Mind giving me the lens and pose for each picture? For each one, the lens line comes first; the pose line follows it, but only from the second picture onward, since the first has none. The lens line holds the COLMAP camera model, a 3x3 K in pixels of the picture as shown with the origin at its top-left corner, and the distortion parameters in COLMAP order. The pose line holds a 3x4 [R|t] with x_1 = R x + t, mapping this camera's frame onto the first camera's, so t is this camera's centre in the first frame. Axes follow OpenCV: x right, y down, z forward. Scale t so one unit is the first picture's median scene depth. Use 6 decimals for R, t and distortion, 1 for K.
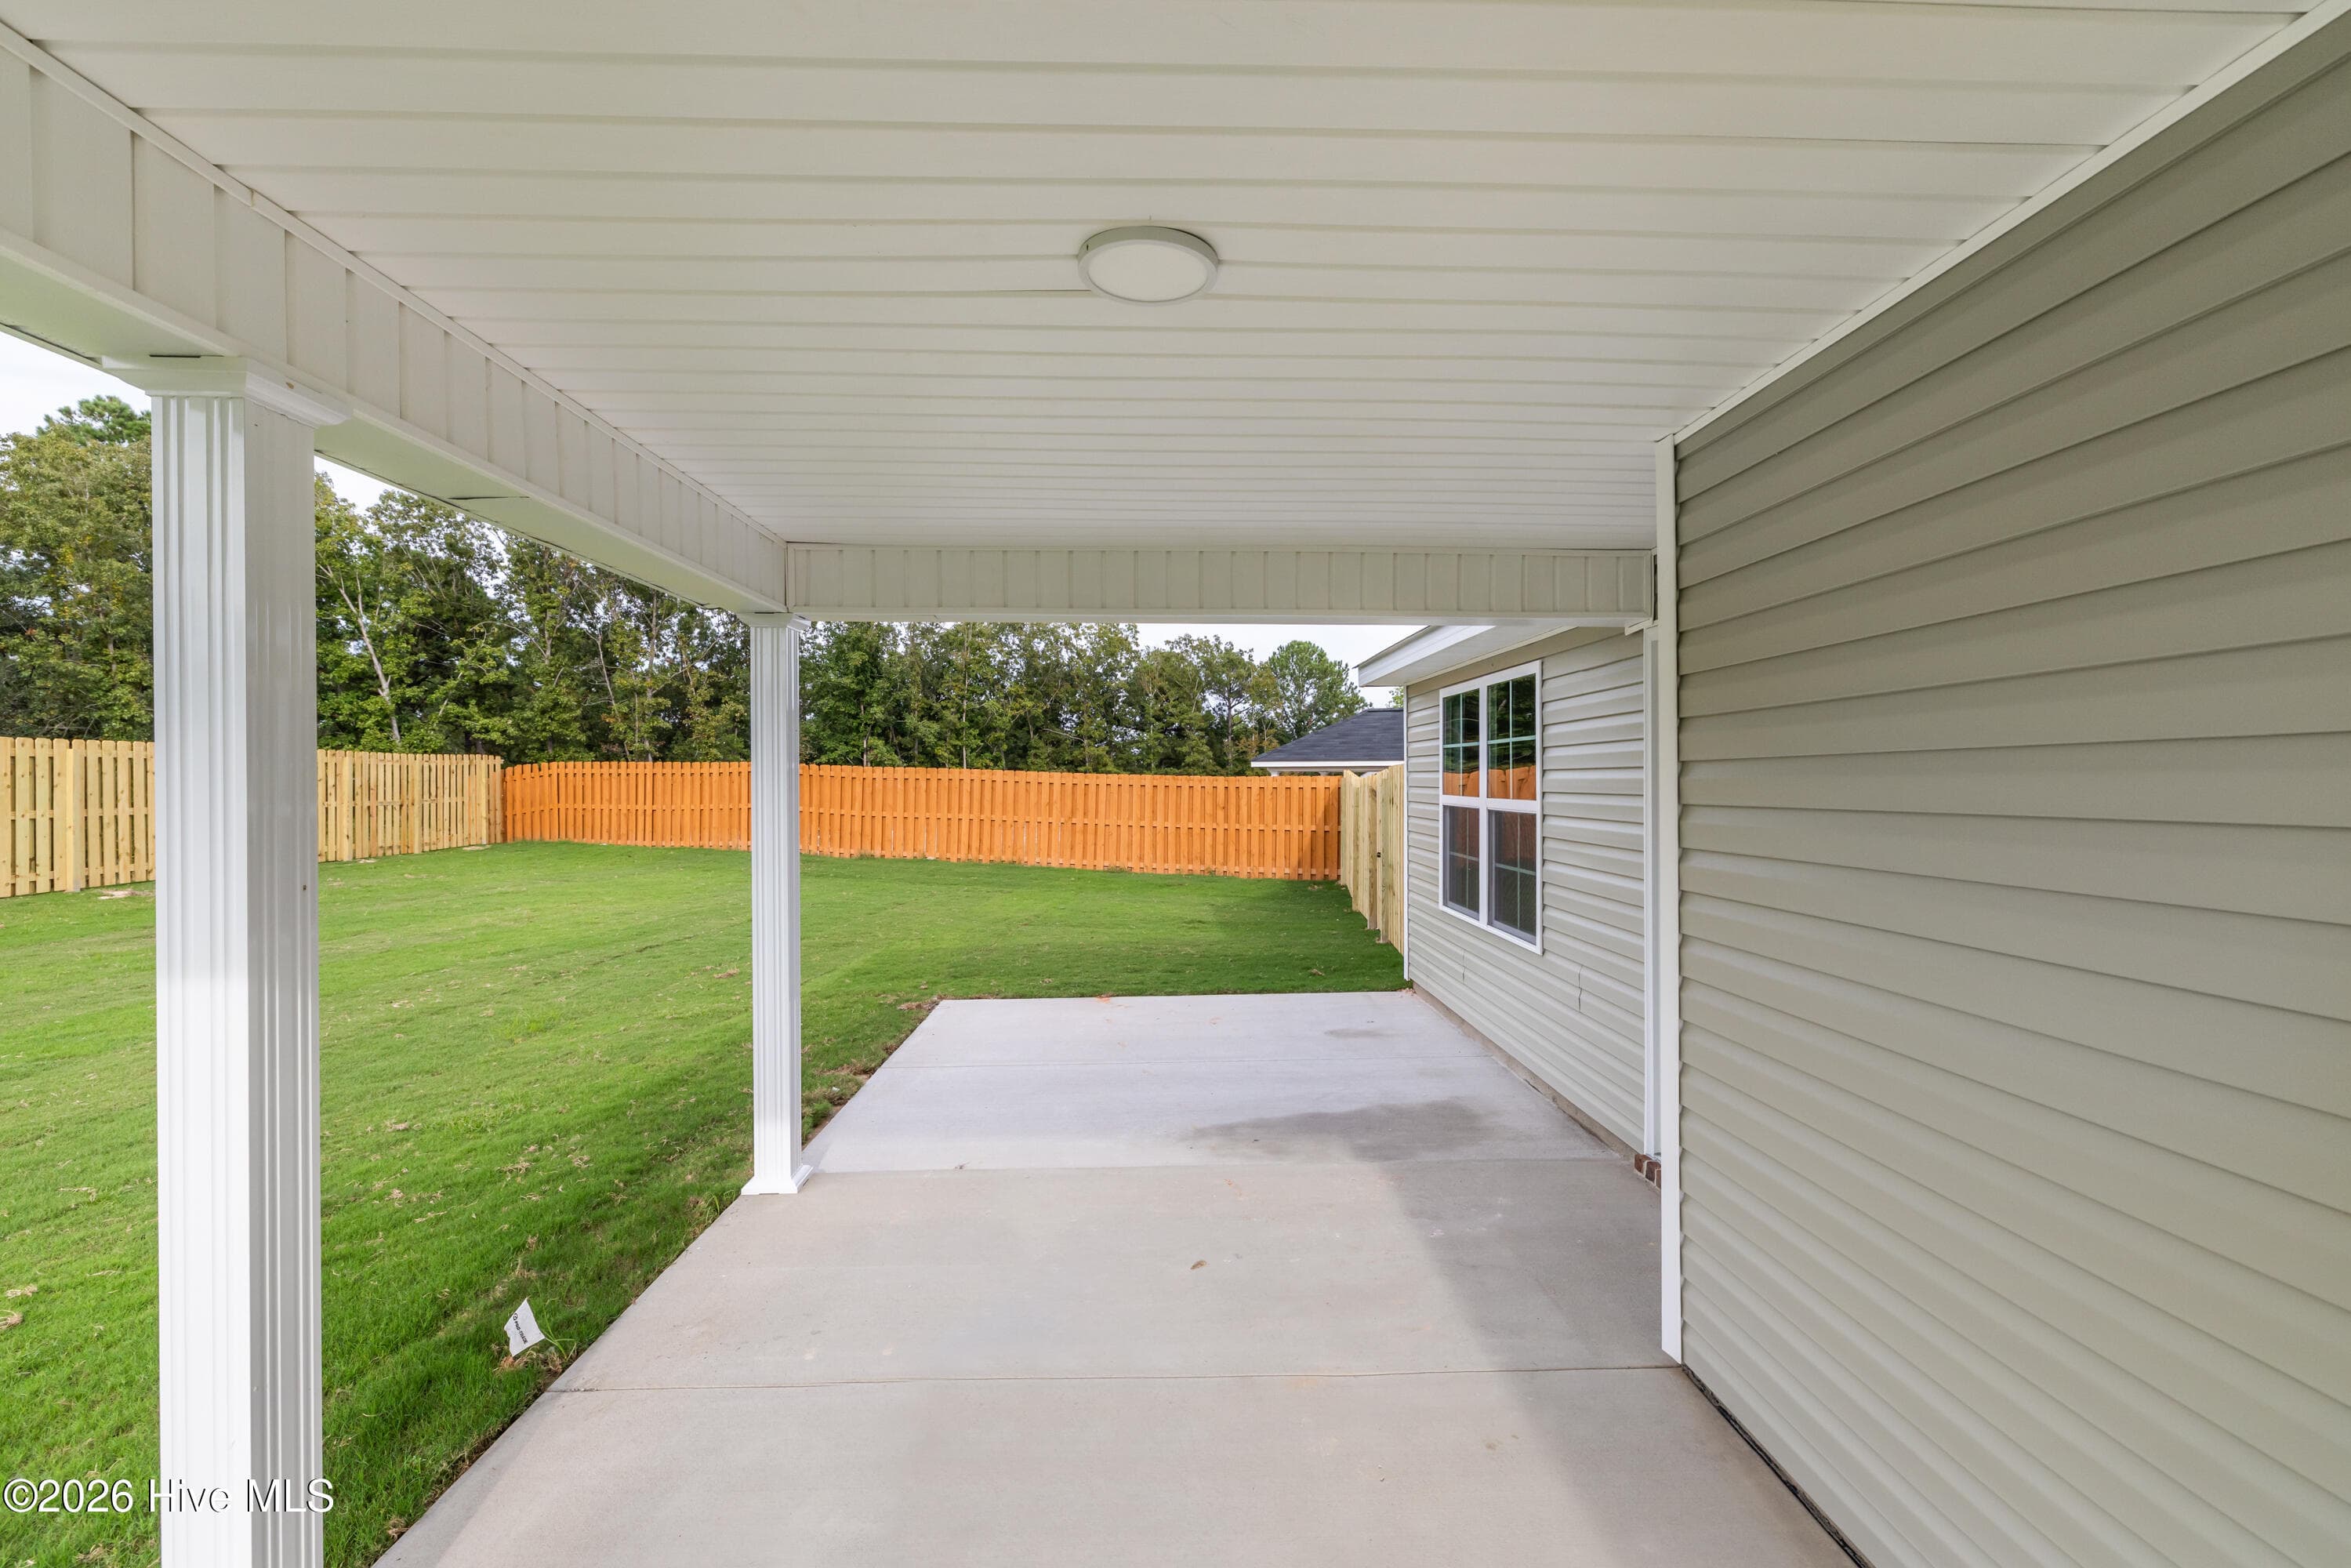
lens RADIAL K [[1056.4, 0, 1170.8], [0, 1056.4, 781.7], [0, 0, 1]] dist [0.001215, -0.000045]
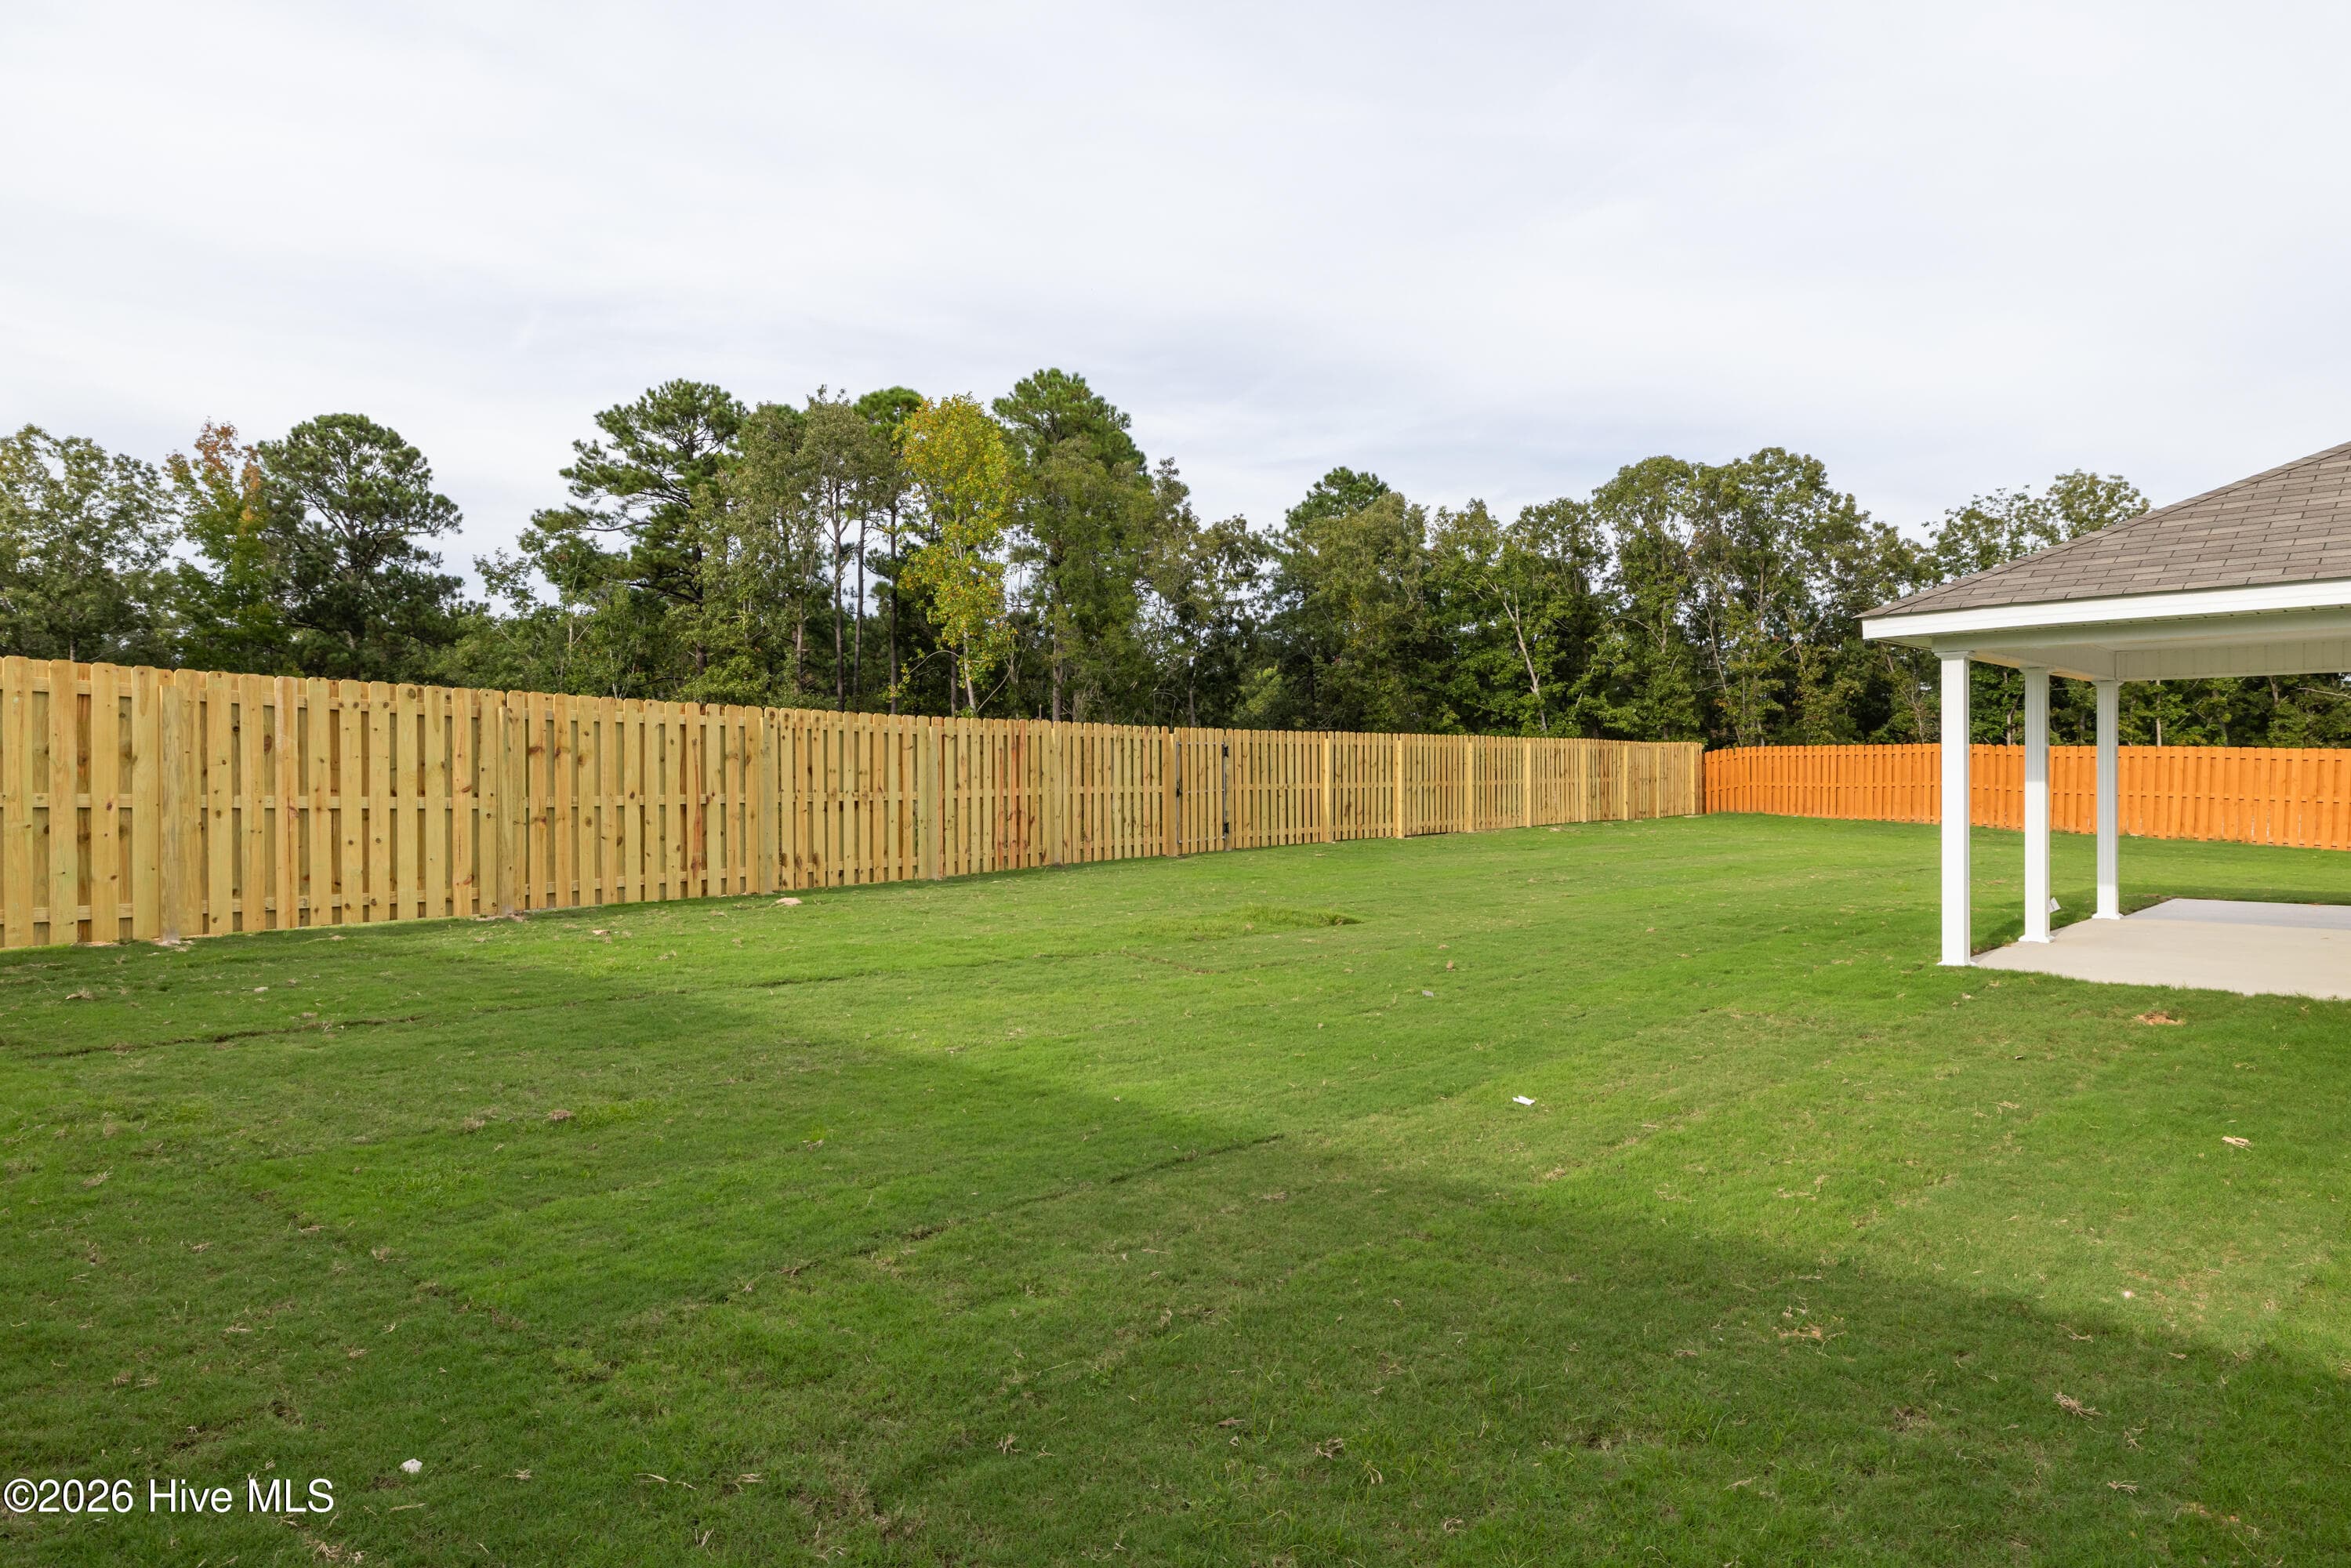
lens RADIAL K [[1298.7, 0, 1190.0], [0, 1298.7, 786.6], [0, 0, 1]] dist [0.015687, -0.004409]
pose [[0.678230, 0.006157, -0.734824, 0.064009], [0.003280, 0.999930, 0.011405, 0.006710], [0.734842, -0.010146, 0.678162, -0.410747]]
